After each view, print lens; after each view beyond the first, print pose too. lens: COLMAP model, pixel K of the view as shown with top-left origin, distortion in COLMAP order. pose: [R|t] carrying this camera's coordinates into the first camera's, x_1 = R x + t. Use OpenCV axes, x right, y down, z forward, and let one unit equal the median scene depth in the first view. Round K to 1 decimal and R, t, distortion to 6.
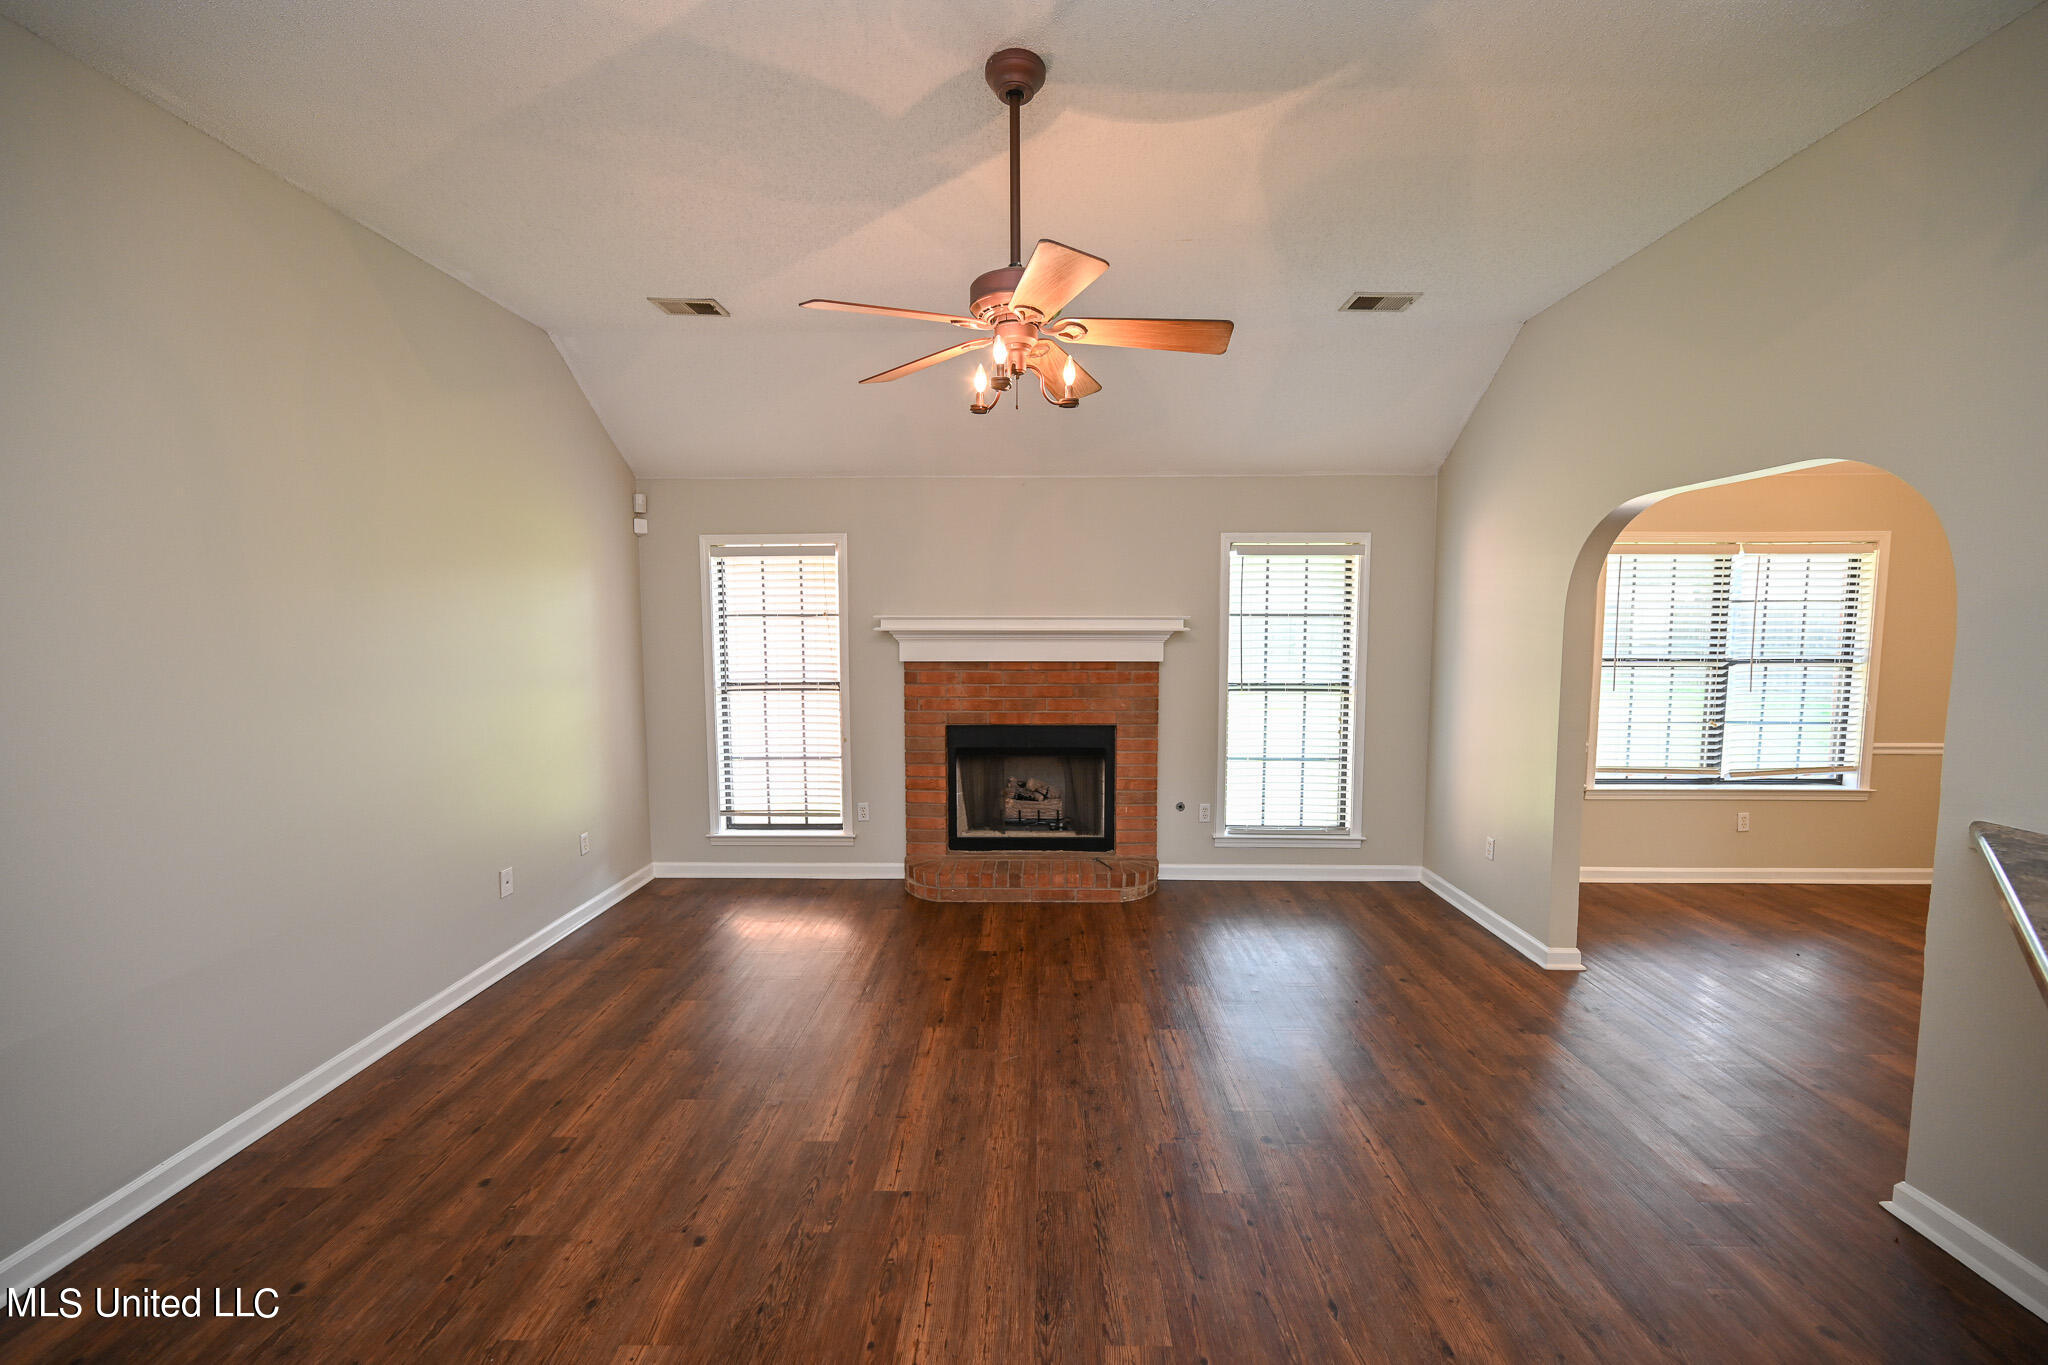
lens RADIAL K [[810.4, 0, 1033.2], [0, 810.4, 684.4], [0, 0, 1]] dist [-0.002485, 0.000524]
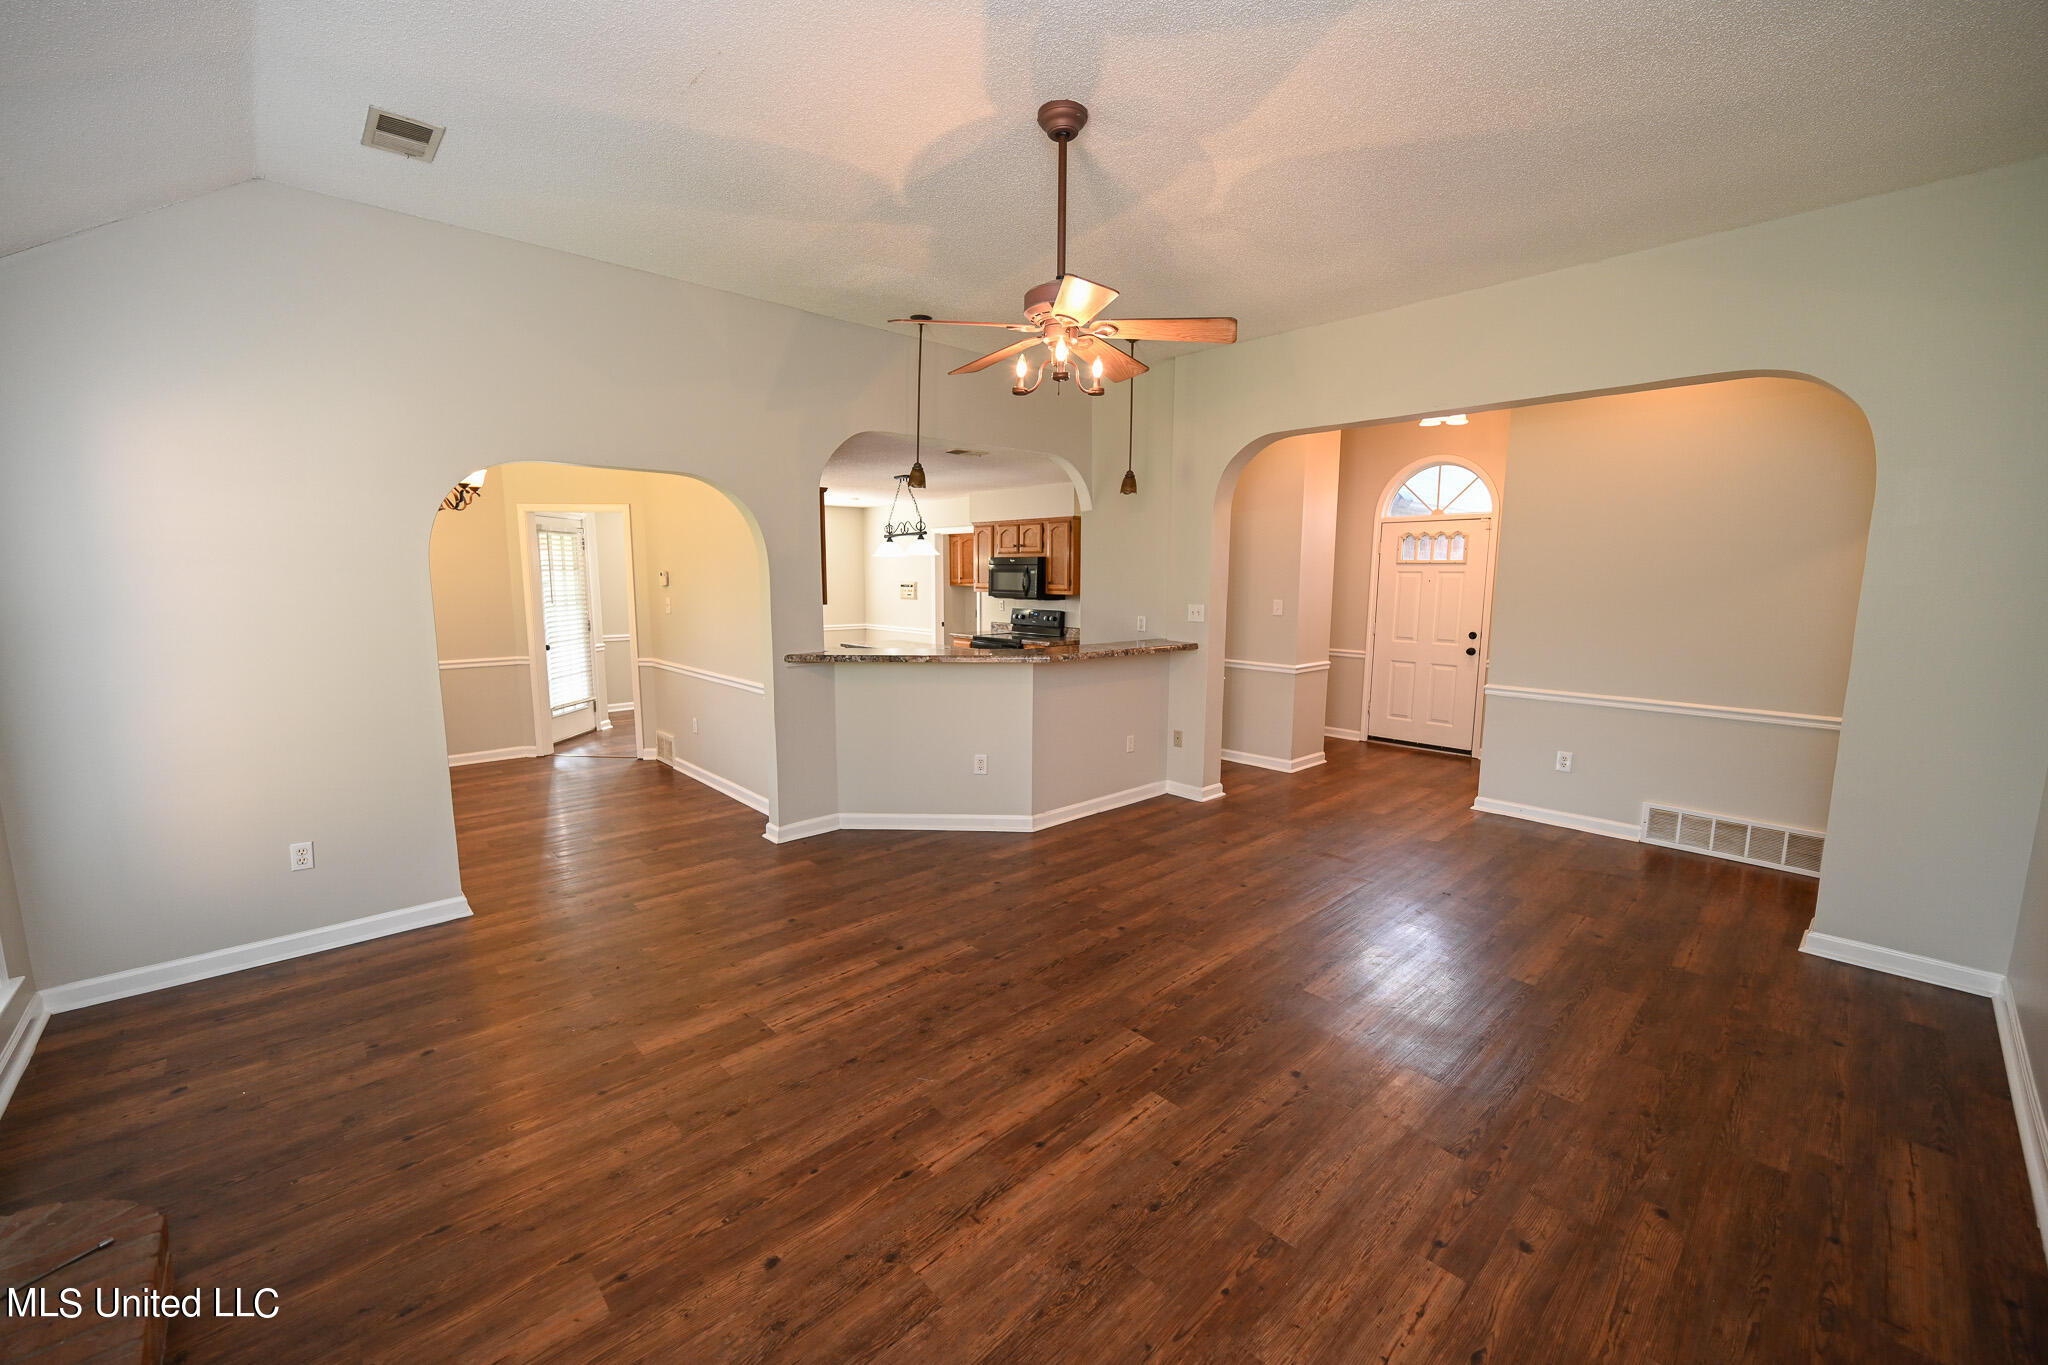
lens RADIAL K [[810.4, 0, 1029.3], [0, 810.4, 672.7], [0, 0, 1]] dist [-0.002485, 0.000524]
pose [[-0.692516, -0.092952, 0.715389, -0.403732], [0.053547, 0.982306, 0.179467, -0.064805], [-0.719412, 0.162591, -0.675285, 0.854761]]
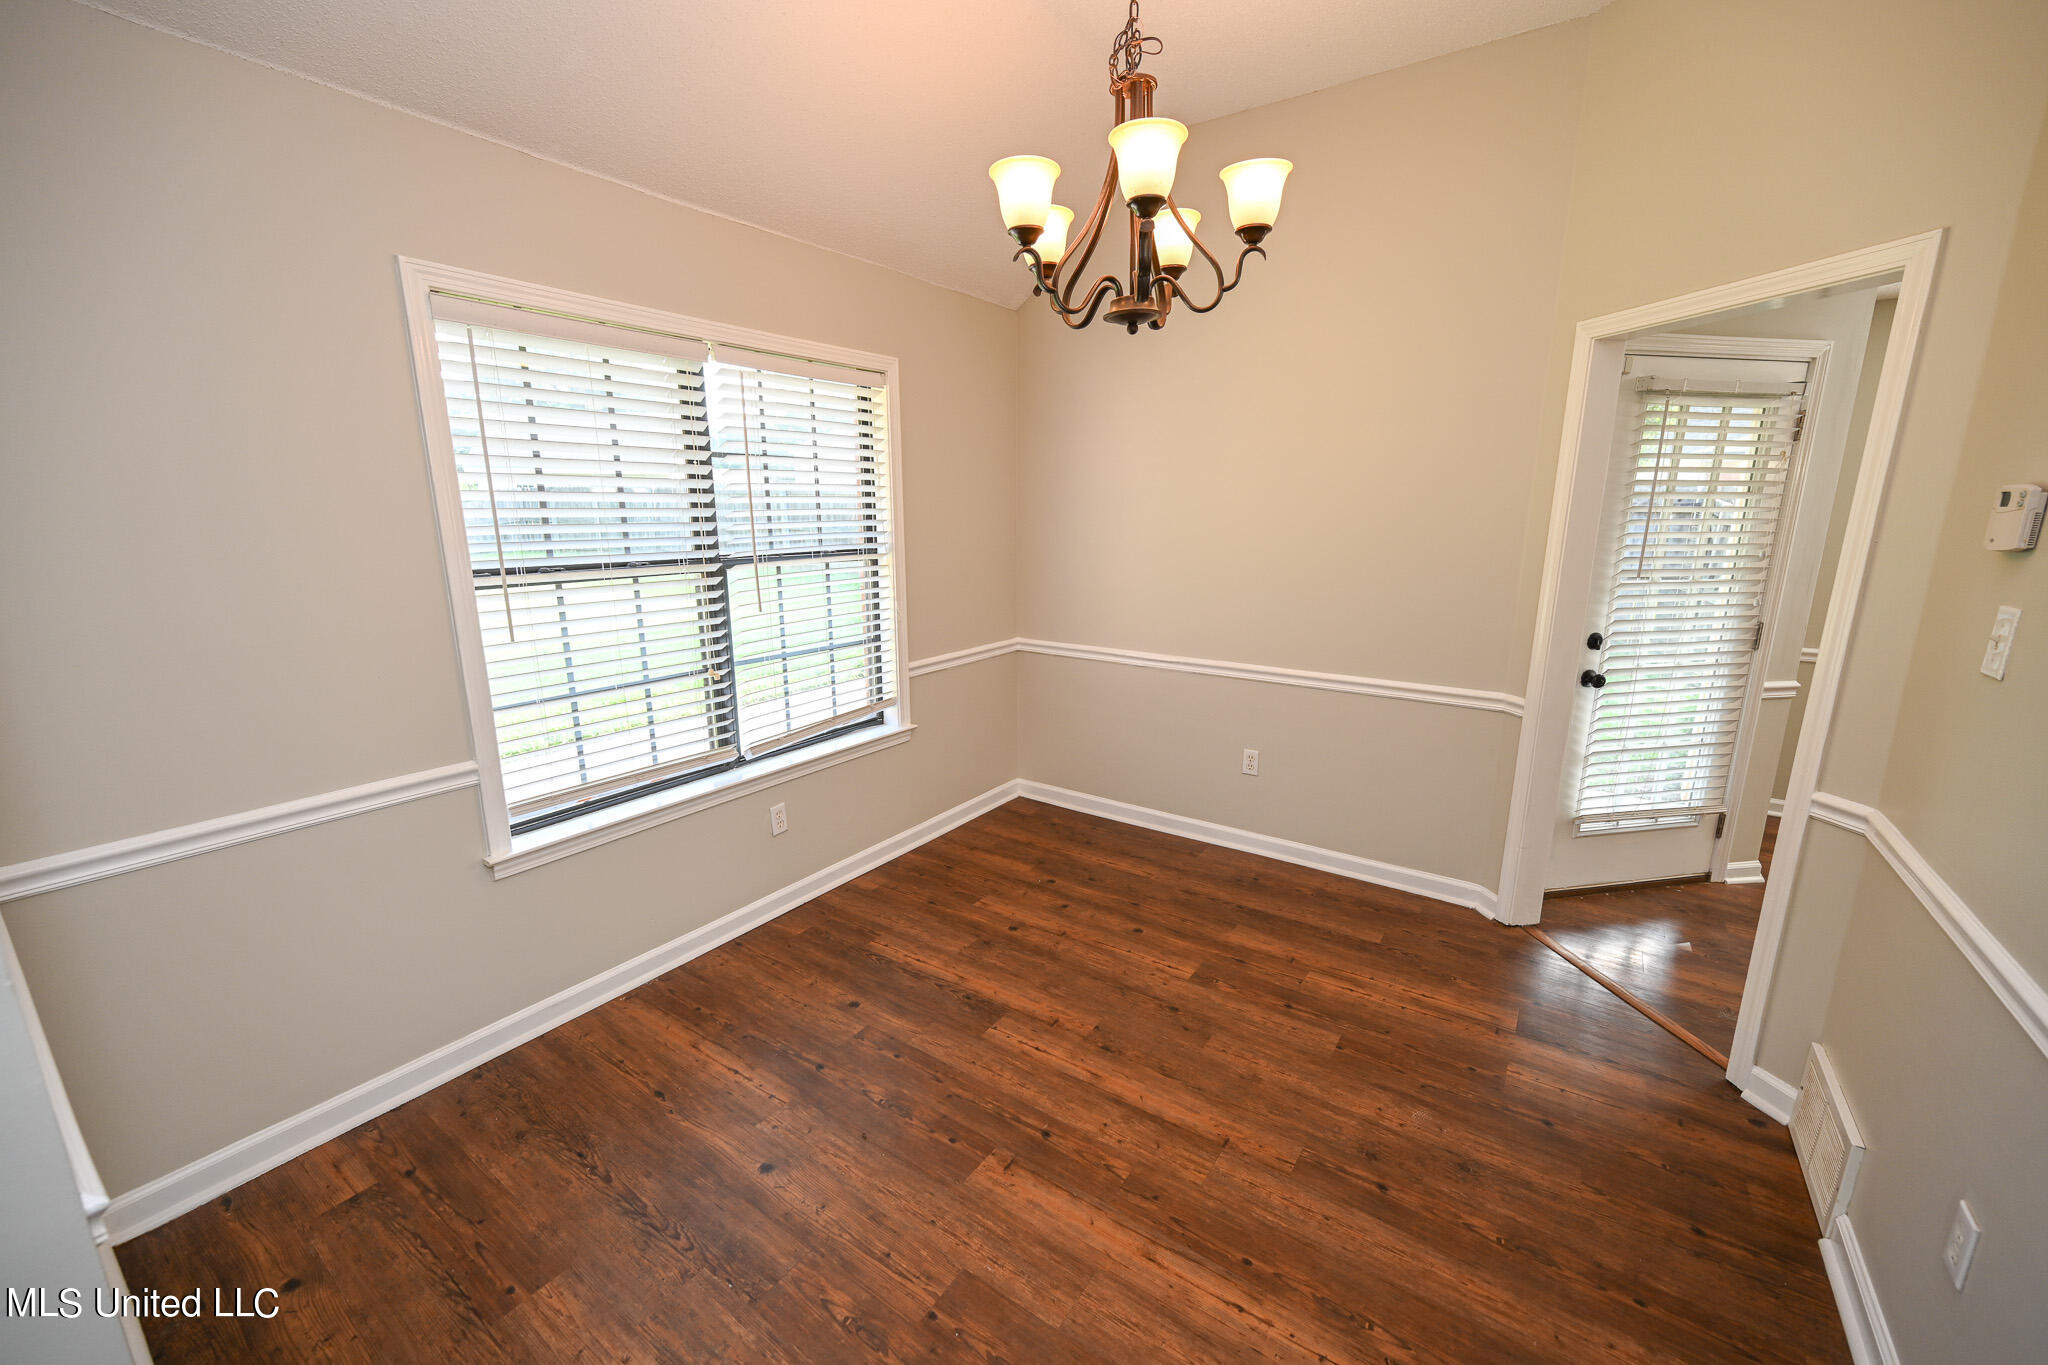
lens RADIAL K [[810.4, 0, 1026.7], [0, 810.4, 693.6], [0, 0, 1]] dist [-0.002485, 0.000524]
pose [[0.556869, -0.185082, 0.809717, 0.501883], [0.068283, 0.981759, 0.177446, -0.023680], [-0.827789, -0.043524, 0.559349, 0.502389]]
